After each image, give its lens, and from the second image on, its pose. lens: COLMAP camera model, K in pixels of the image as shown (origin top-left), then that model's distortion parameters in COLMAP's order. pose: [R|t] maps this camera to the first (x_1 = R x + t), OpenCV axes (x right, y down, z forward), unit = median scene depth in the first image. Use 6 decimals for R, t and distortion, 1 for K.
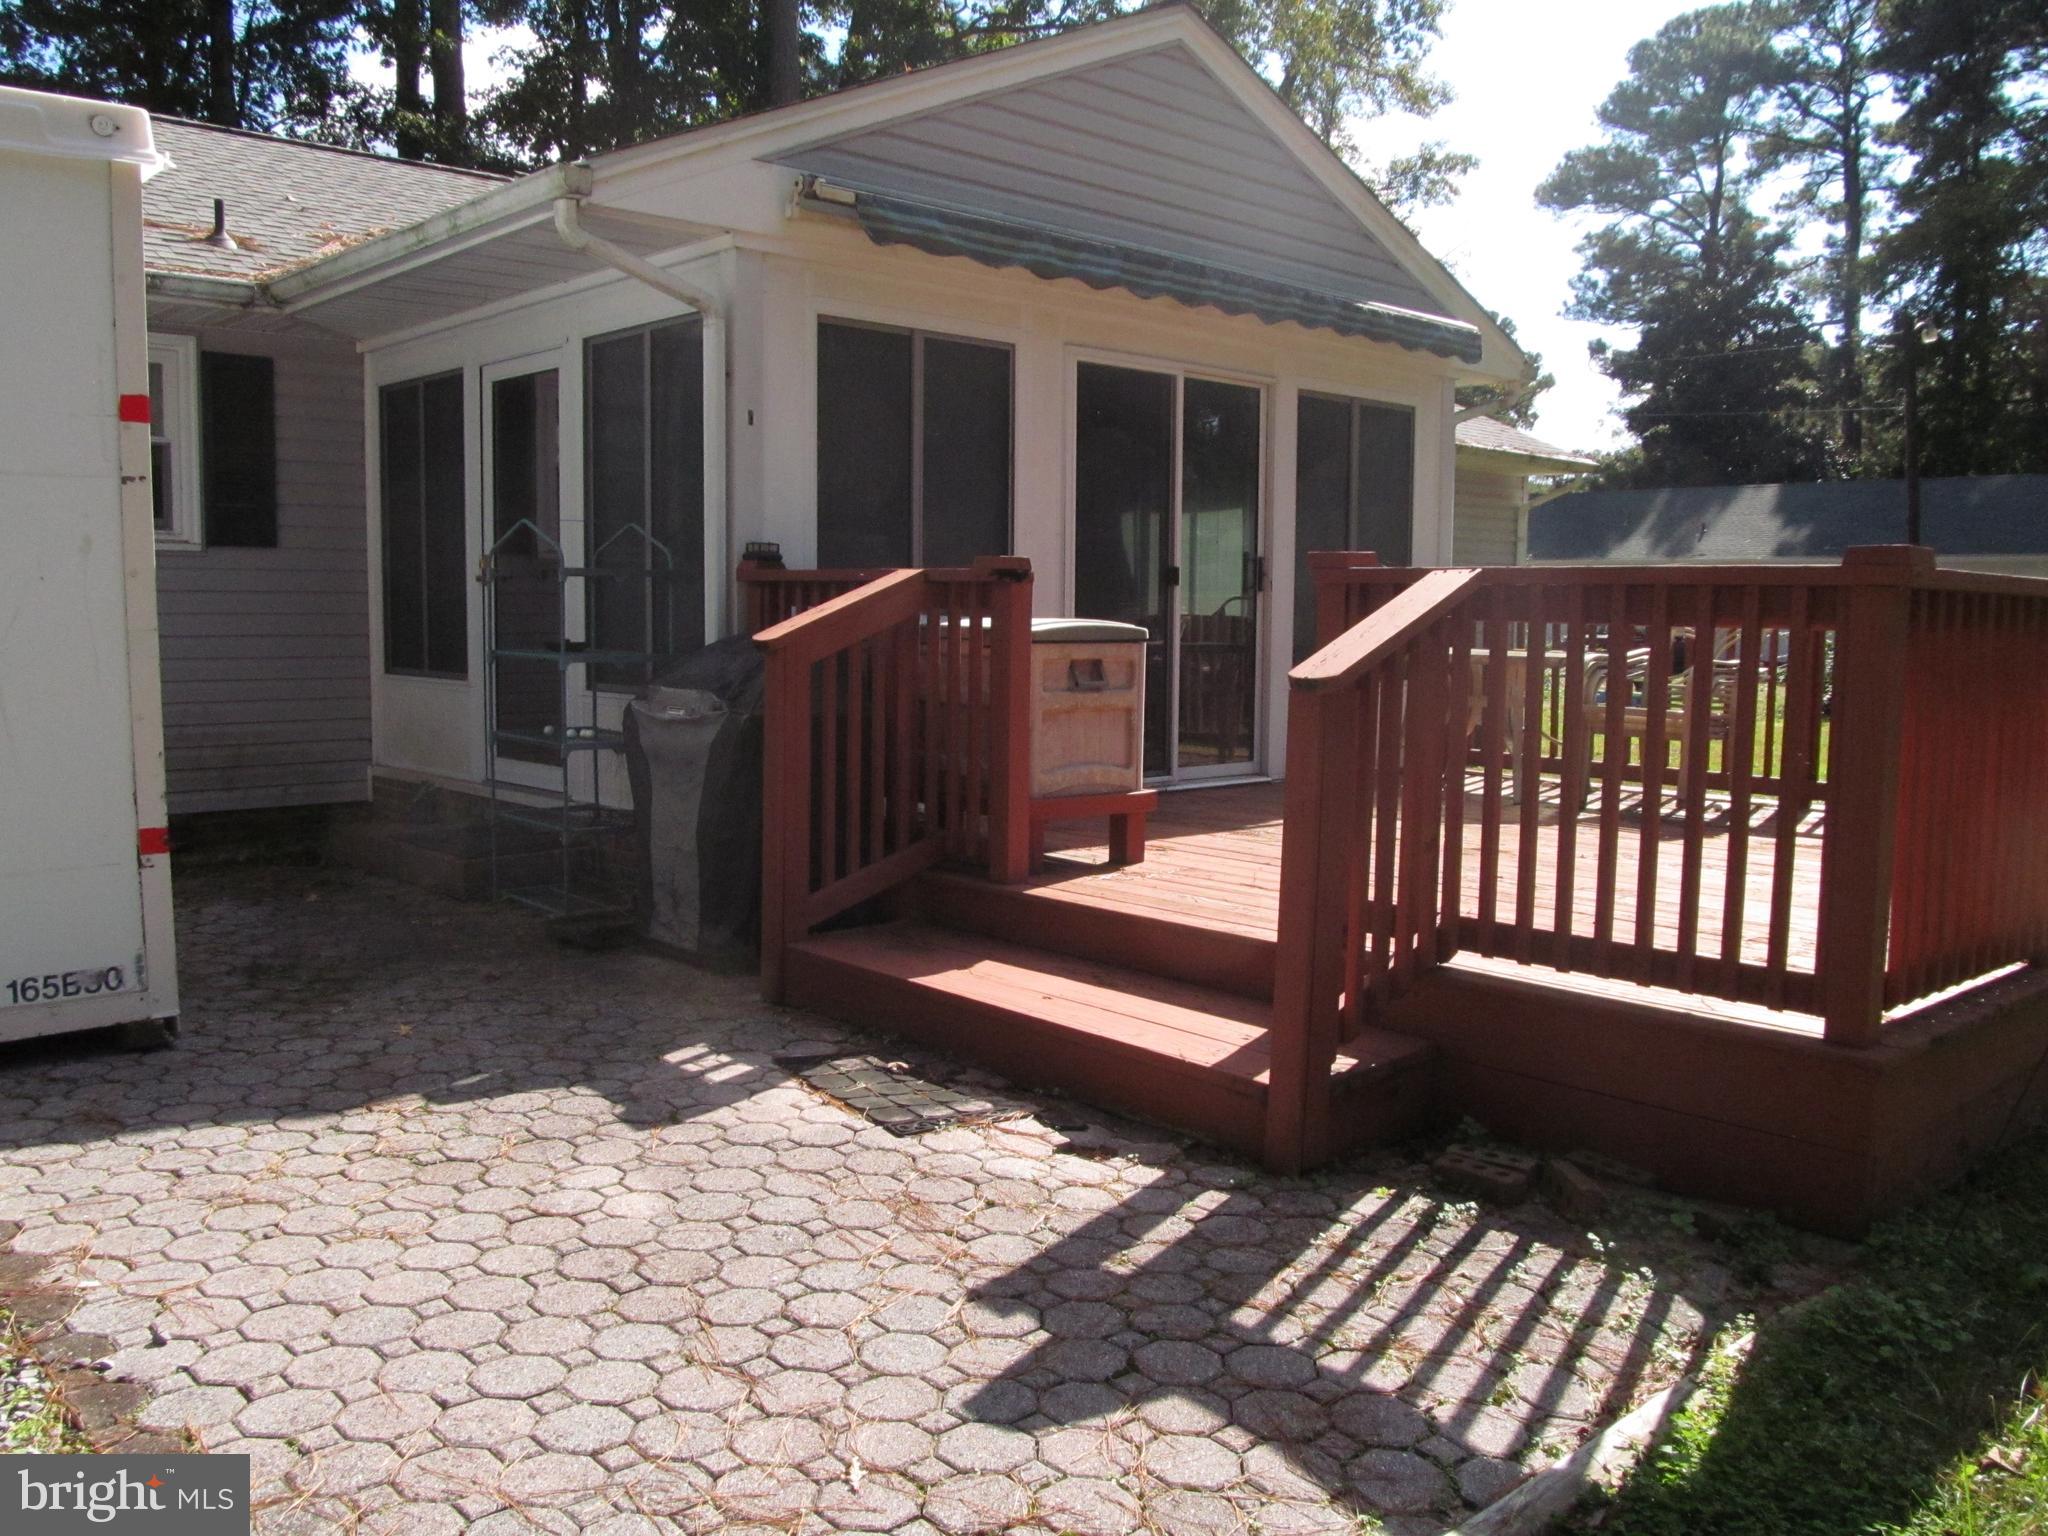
lens RADIAL K [[1677.9, 0, 1024.0], [0, 1677.9, 768.0], [0, 0, 1]] dist [-0.059972, 0.000578]
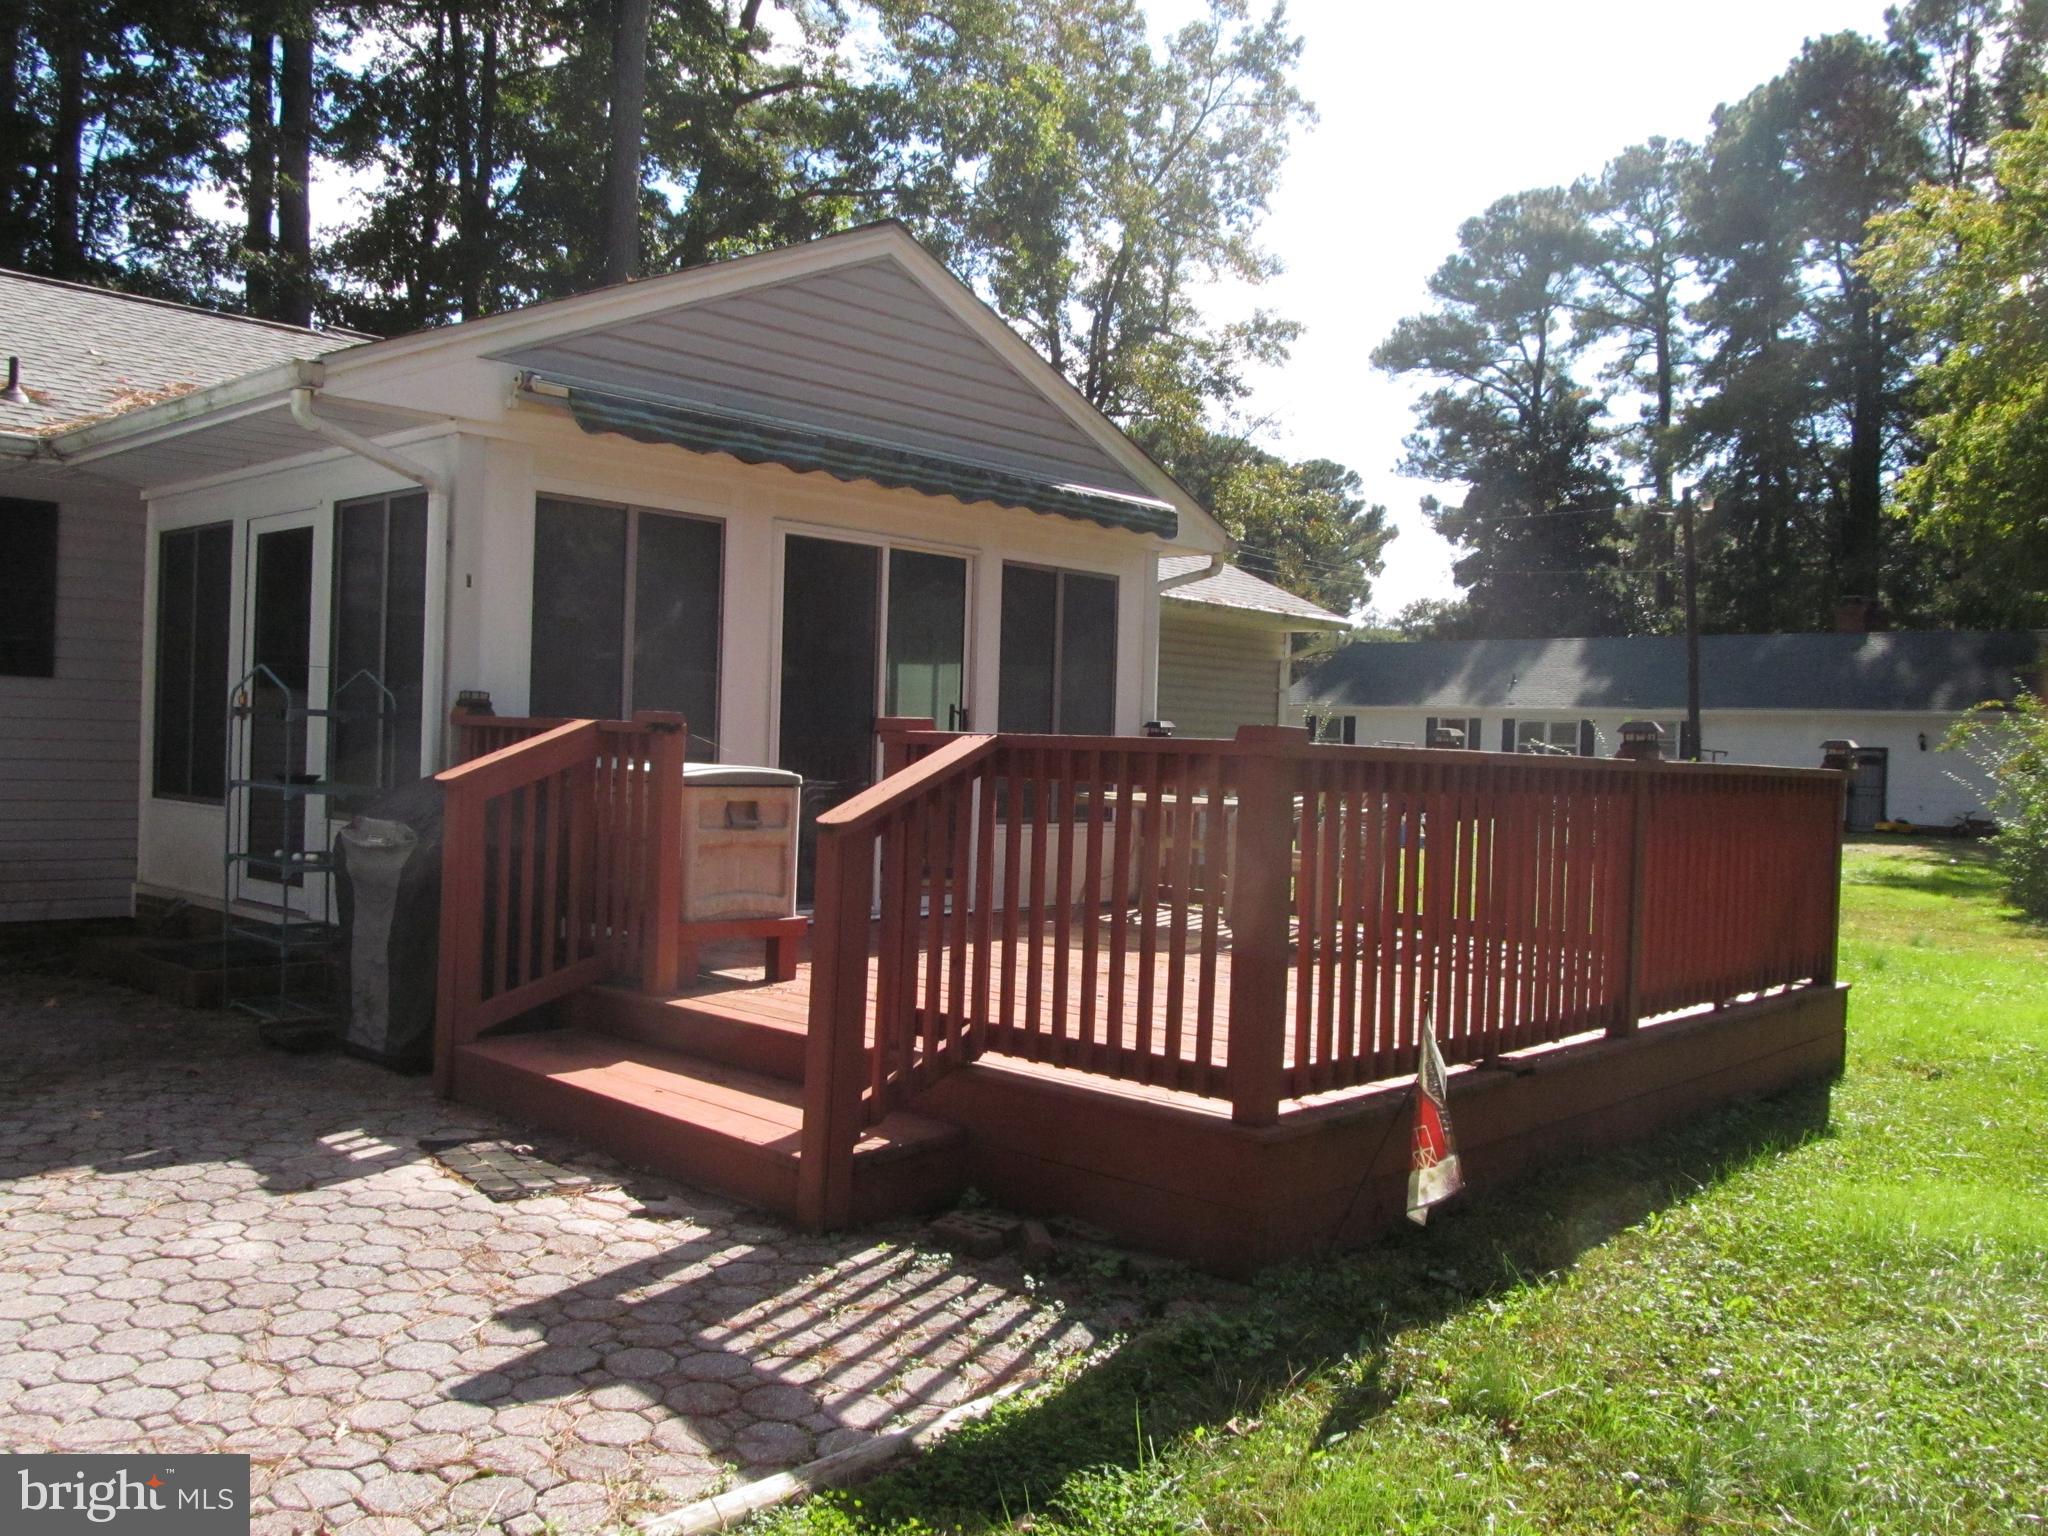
lens RADIAL K [[1670.9, 0, 1024.0], [0, 1670.9, 768.0], [0, 0, 1]] dist [-0.071646, 0.028741]
pose [[0.996335, 0.019578, 0.083267, 0.118657], [-0.012942, 0.996751, -0.079495, 0.001074], [-0.084553, 0.078126, 0.993351, -0.134217]]
